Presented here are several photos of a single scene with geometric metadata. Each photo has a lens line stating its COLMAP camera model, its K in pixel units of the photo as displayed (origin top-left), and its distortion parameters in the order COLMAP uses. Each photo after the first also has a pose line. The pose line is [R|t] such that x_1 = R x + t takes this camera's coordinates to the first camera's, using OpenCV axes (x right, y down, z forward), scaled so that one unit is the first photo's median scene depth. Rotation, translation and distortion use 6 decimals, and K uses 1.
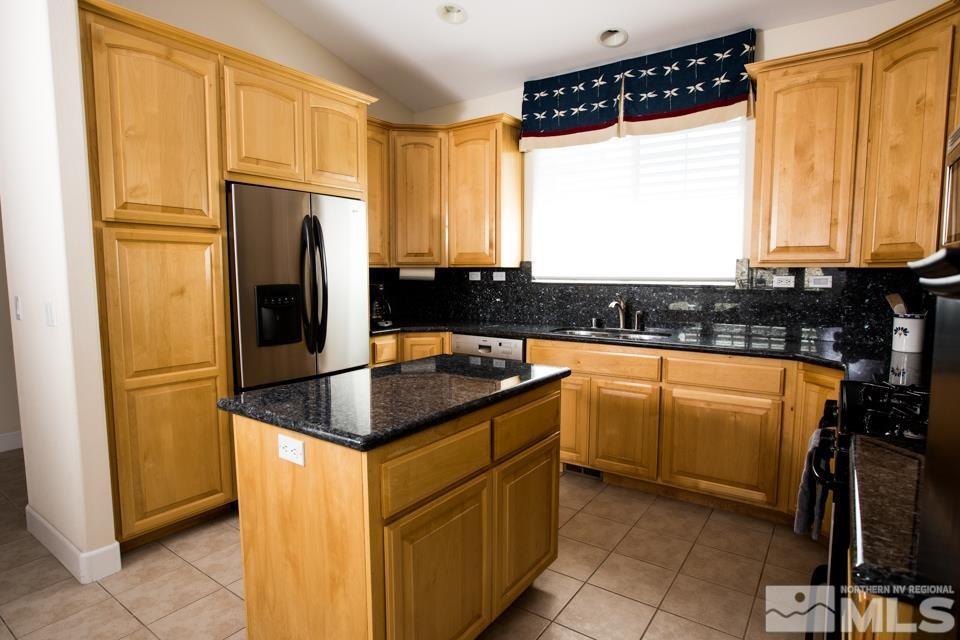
lens RADIAL K [[504.3, 0, 455.7], [0, 504.3, 321.2], [0, 0, 1]] dist [-0.040511, 0.019132]
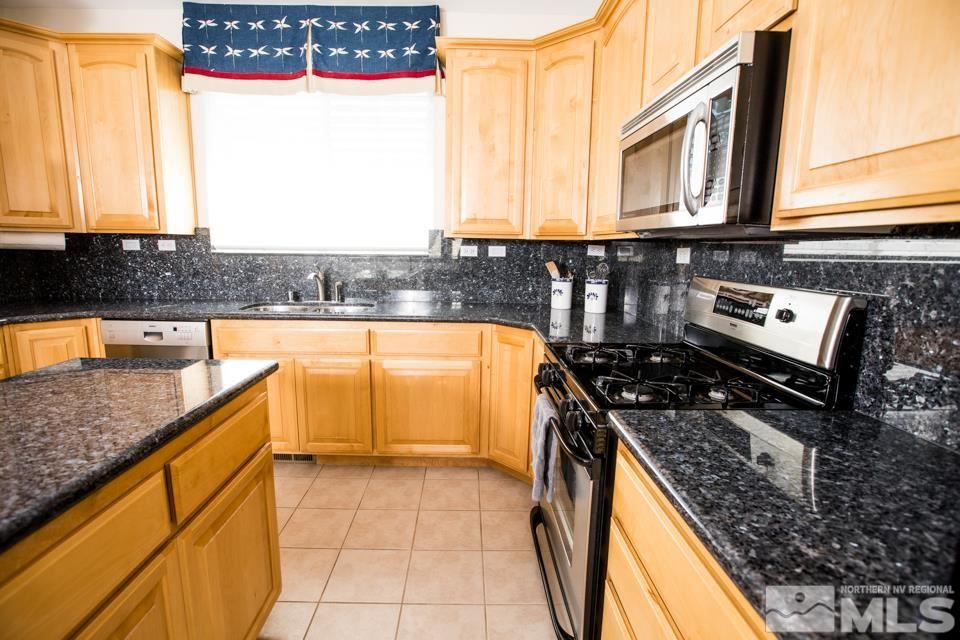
lens RADIAL K [[460.7, 0, 480.0], [0, 460.7, 320.0], [0, 0, 1]] dist [-0.053654, 0.018722]
pose [[0.775961, -0.086113, 0.624875, 0.019749], [0.042950, 0.995551, 0.083861, -0.010660], [-0.629317, -0.038235, 0.776208, 0.150837]]
